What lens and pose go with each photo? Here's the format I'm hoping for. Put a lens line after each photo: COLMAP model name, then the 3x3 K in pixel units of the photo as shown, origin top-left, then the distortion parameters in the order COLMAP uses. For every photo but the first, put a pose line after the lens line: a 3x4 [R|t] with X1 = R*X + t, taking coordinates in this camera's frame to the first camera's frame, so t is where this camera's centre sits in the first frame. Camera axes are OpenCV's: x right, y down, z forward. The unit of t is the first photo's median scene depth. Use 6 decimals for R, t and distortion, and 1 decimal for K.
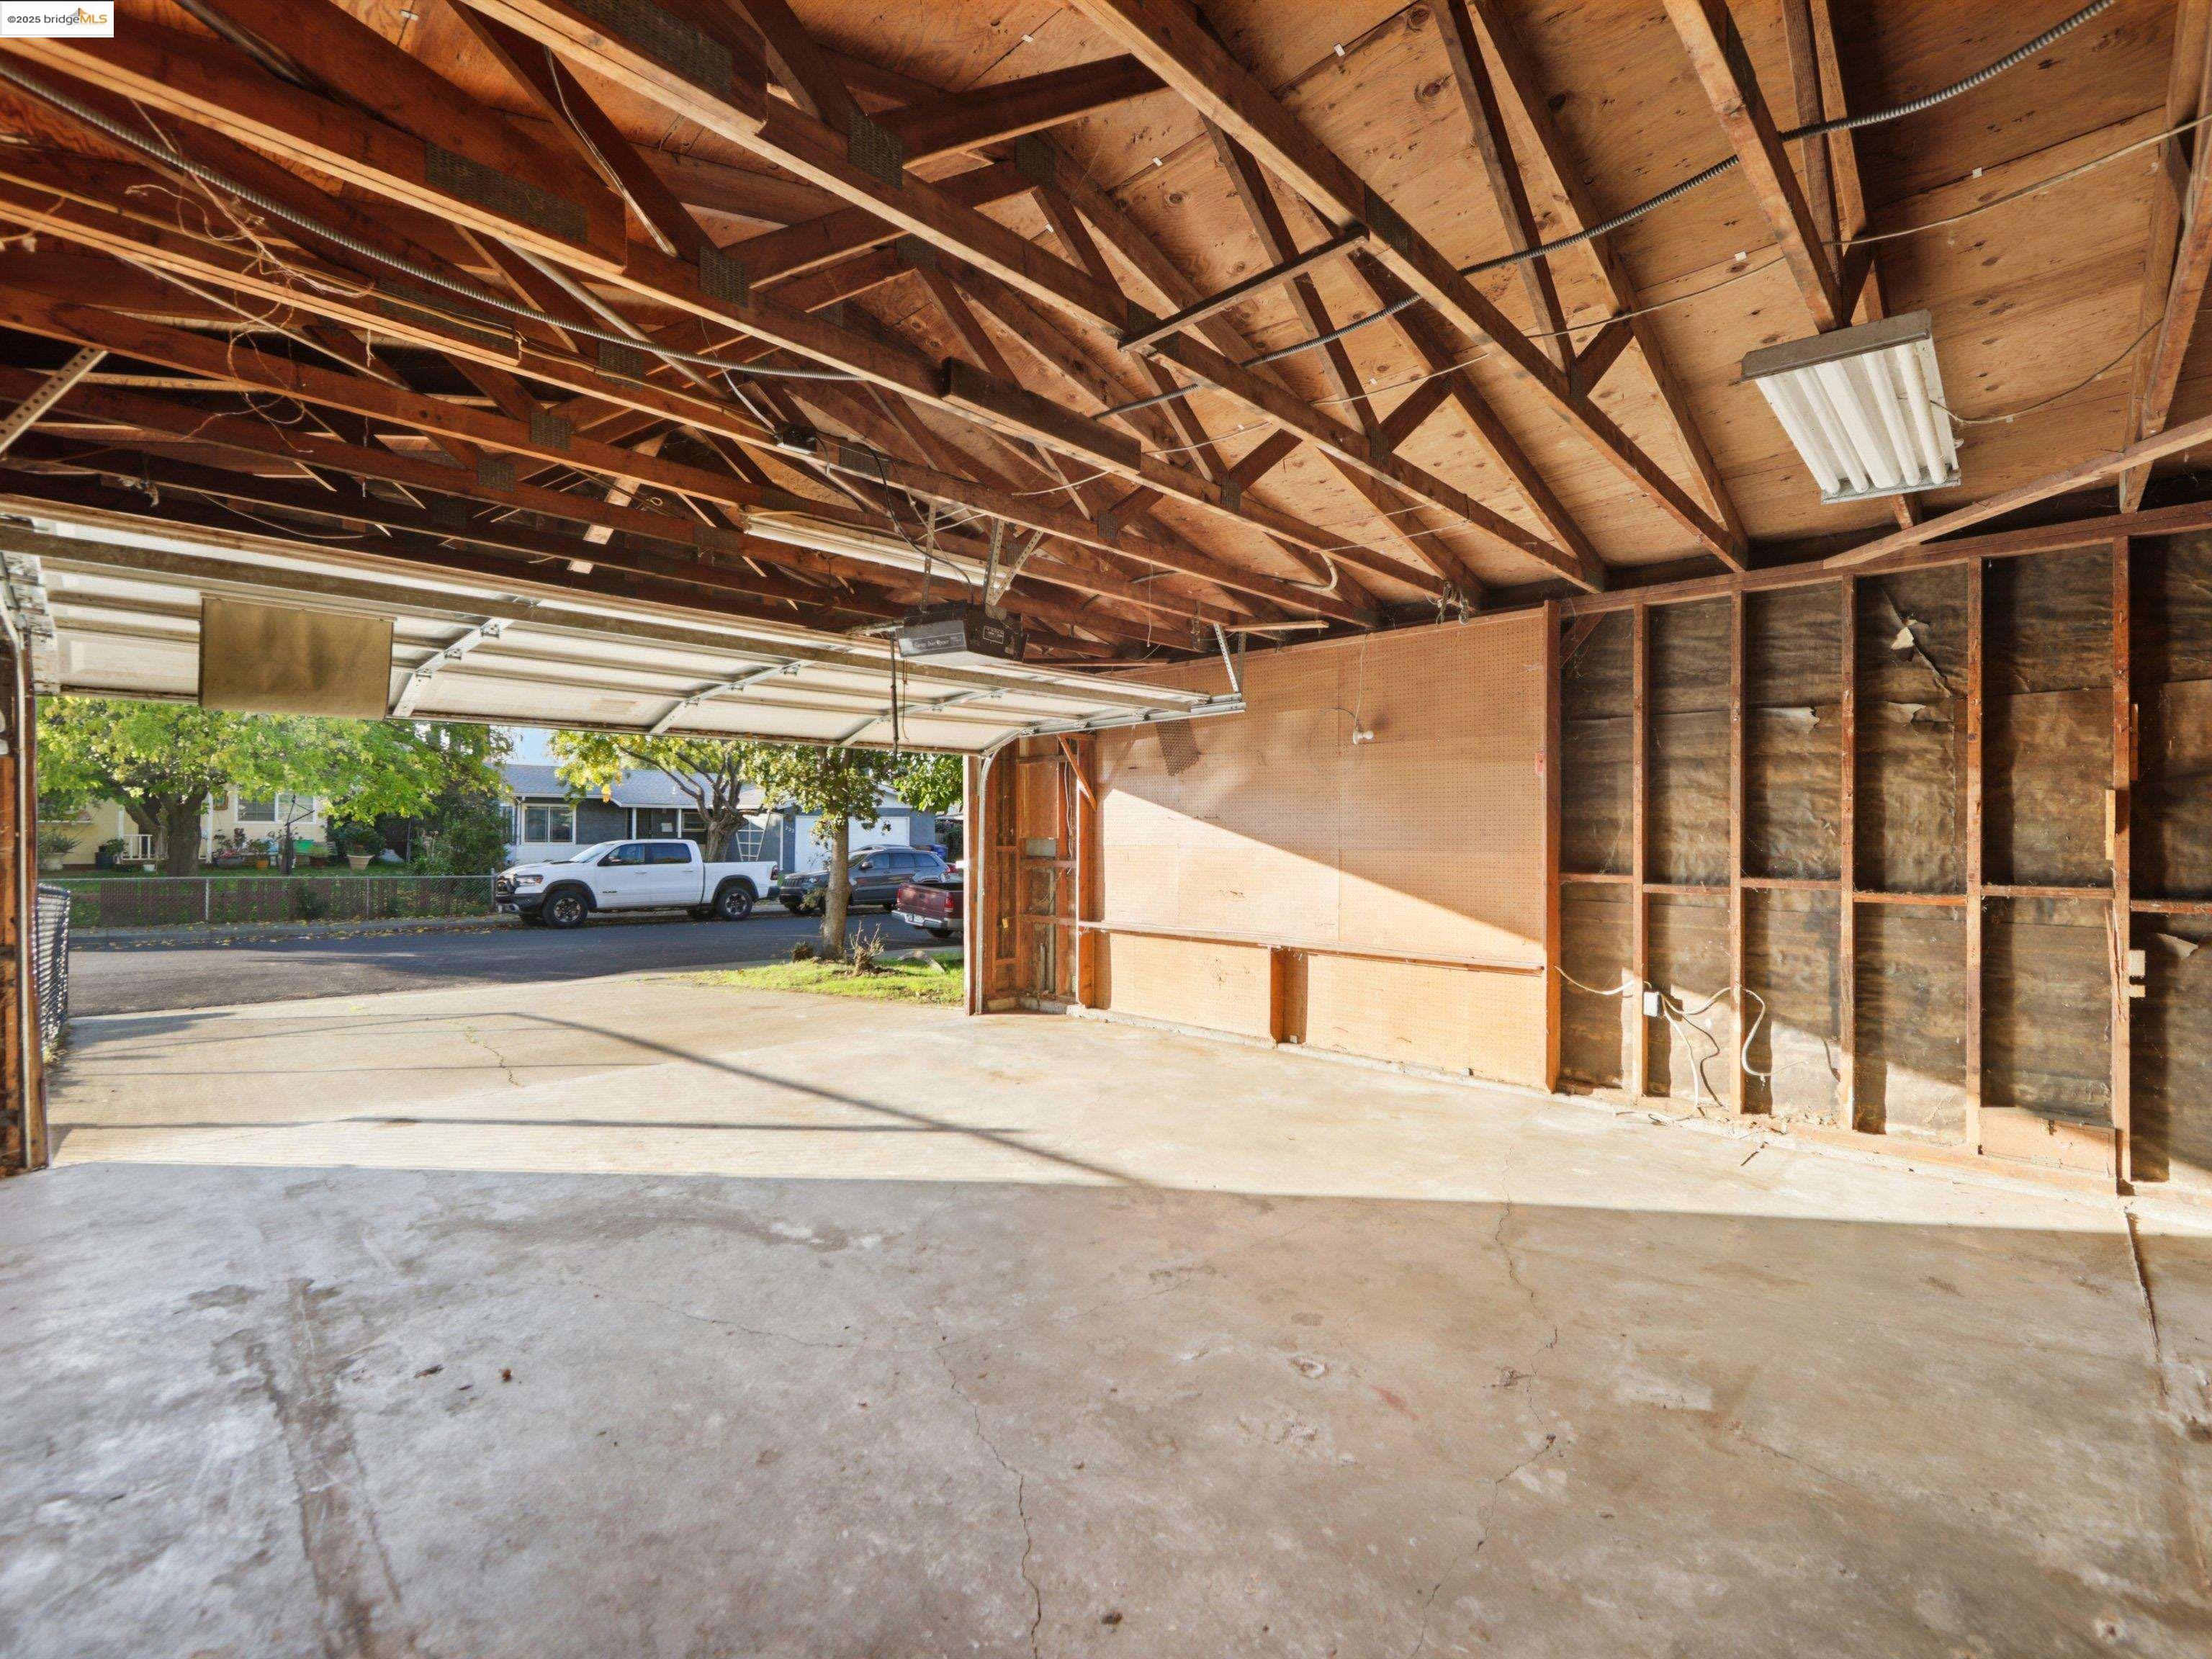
lens RADIAL K [[1011.4, 0, 1106.3], [0, 1011.4, 833.2], [0, 0, 1]] dist [-0.013647, 0.002548]
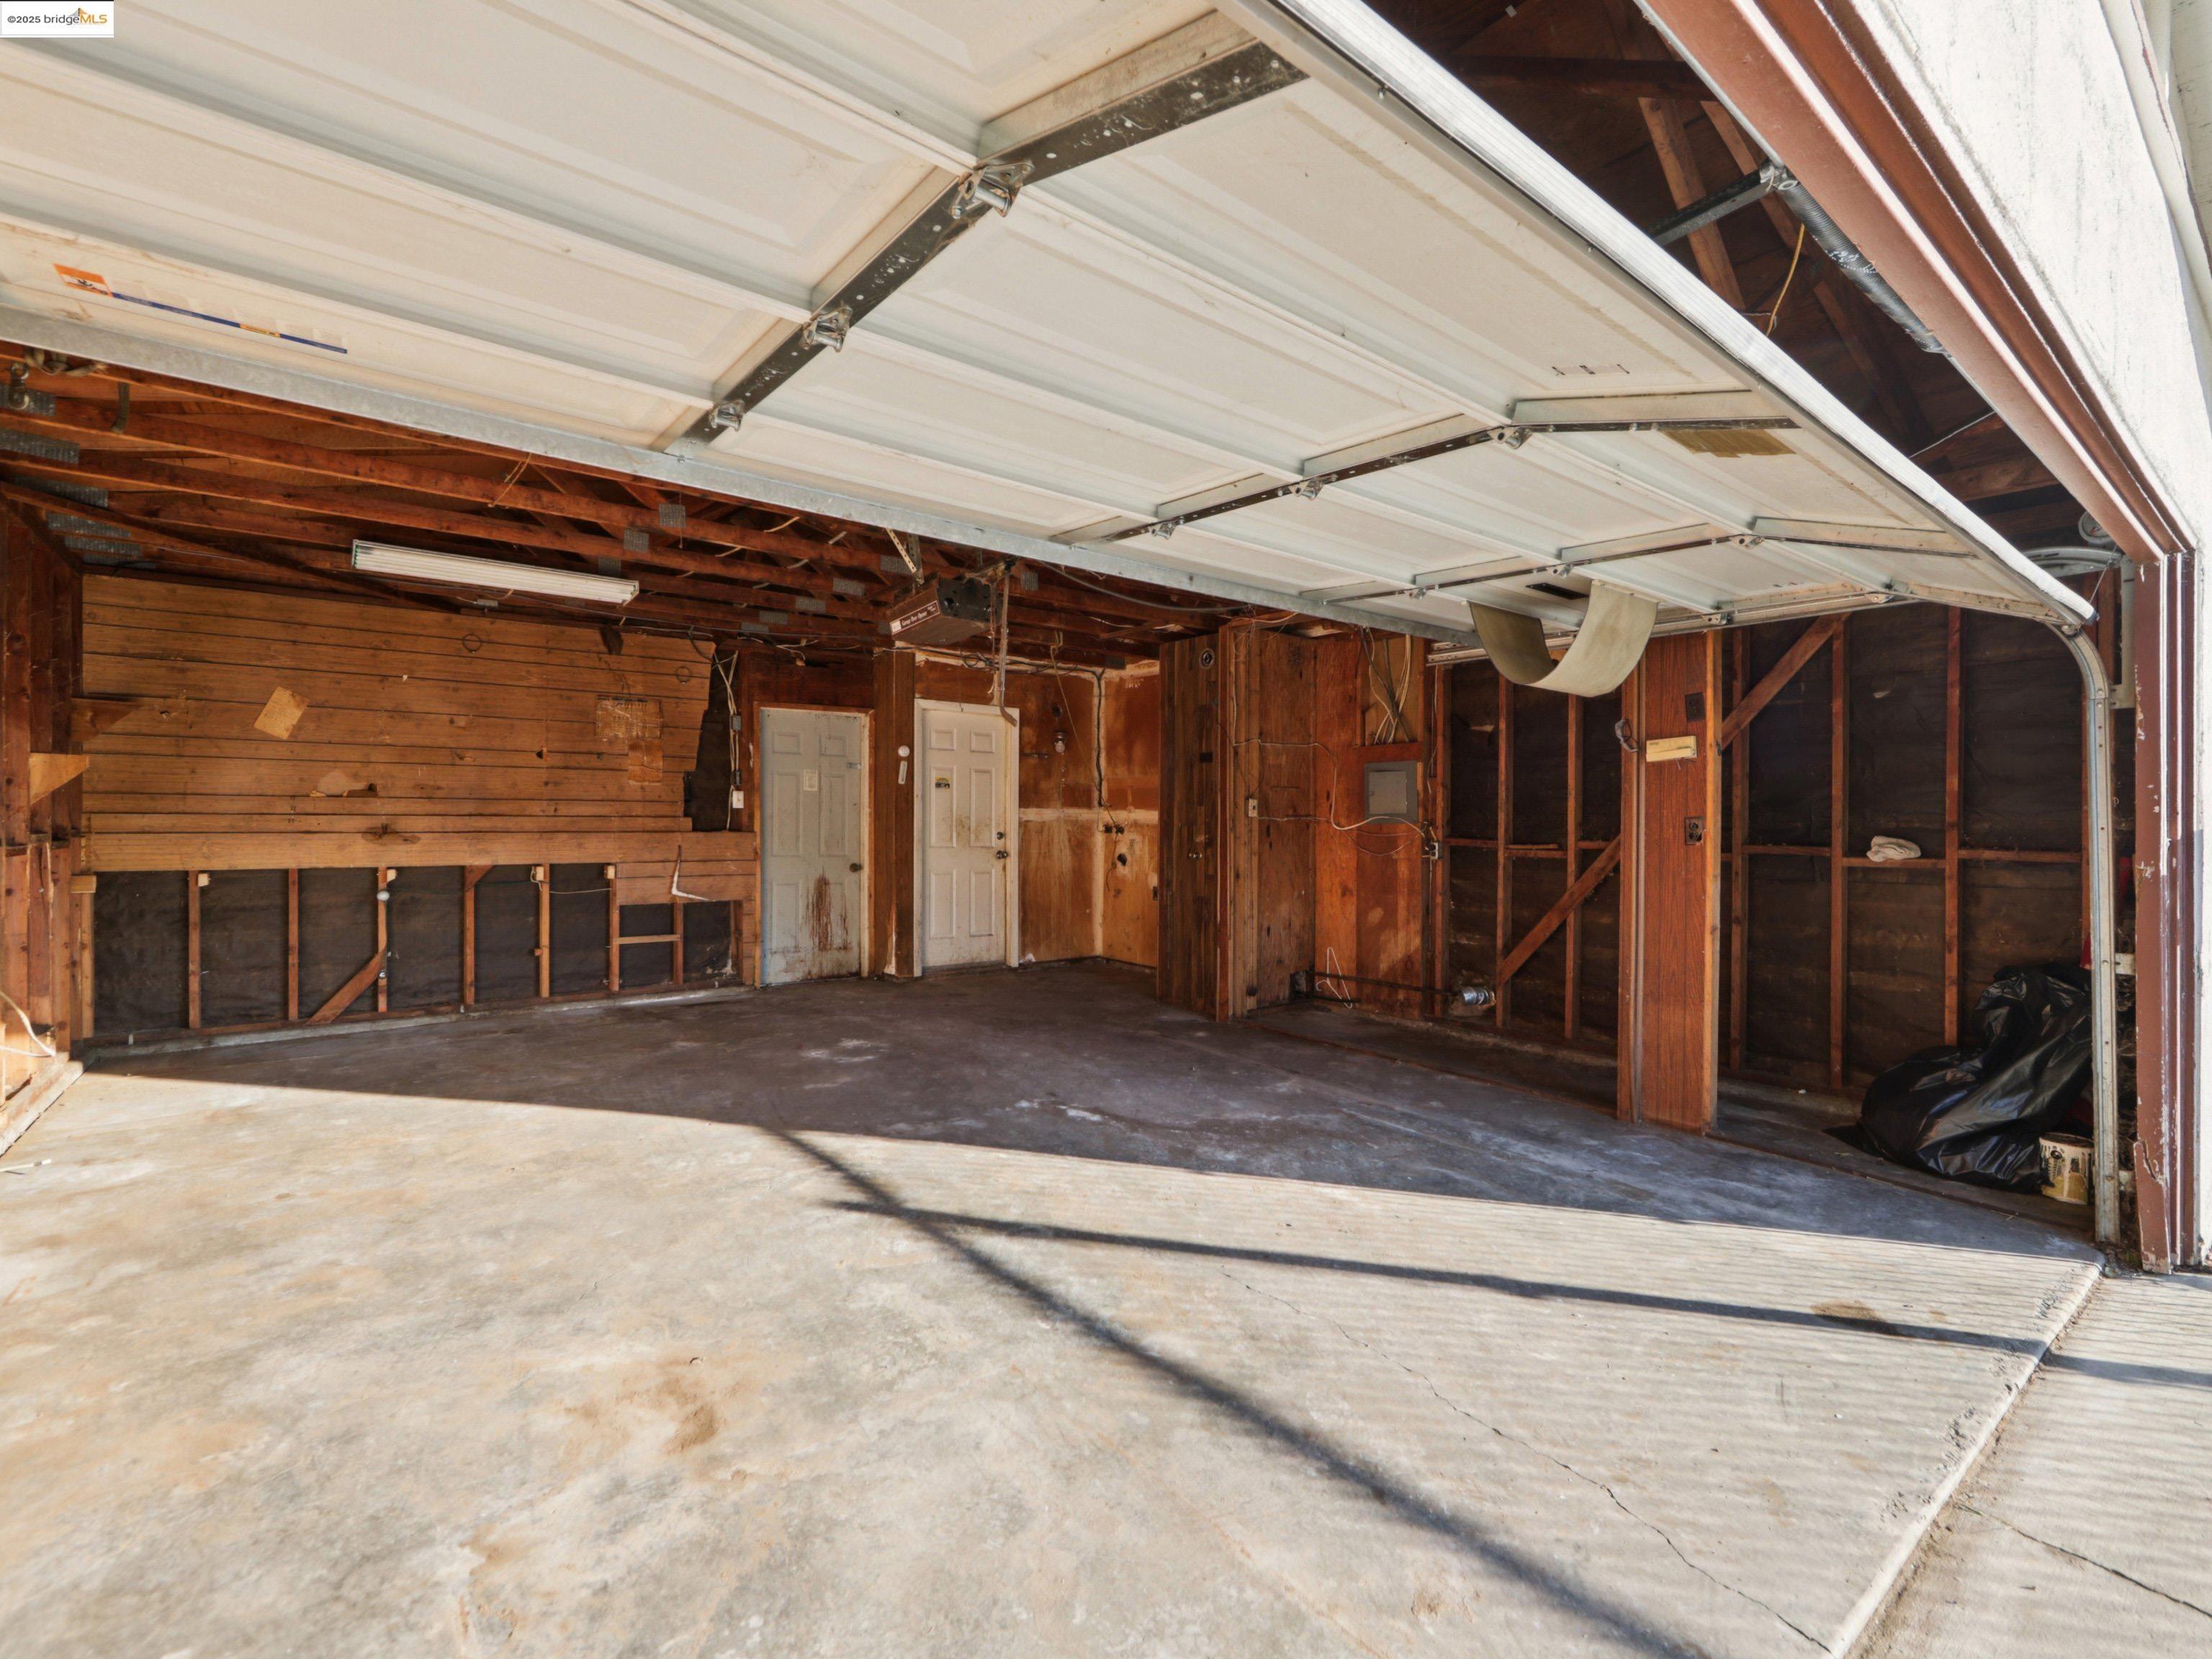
lens RADIAL K [[1011.4, 0, 1103.8], [0, 1011.4, 820.7], [0, 0, 1]] dist [-0.013647, 0.002548]
pose [[-0.989735, -0.014404, 0.142187, -0.393743], [-0.014306, 0.999896, 0.001709, 0.017058], [-0.142197, -0.000343, -0.989838, 1.733589]]
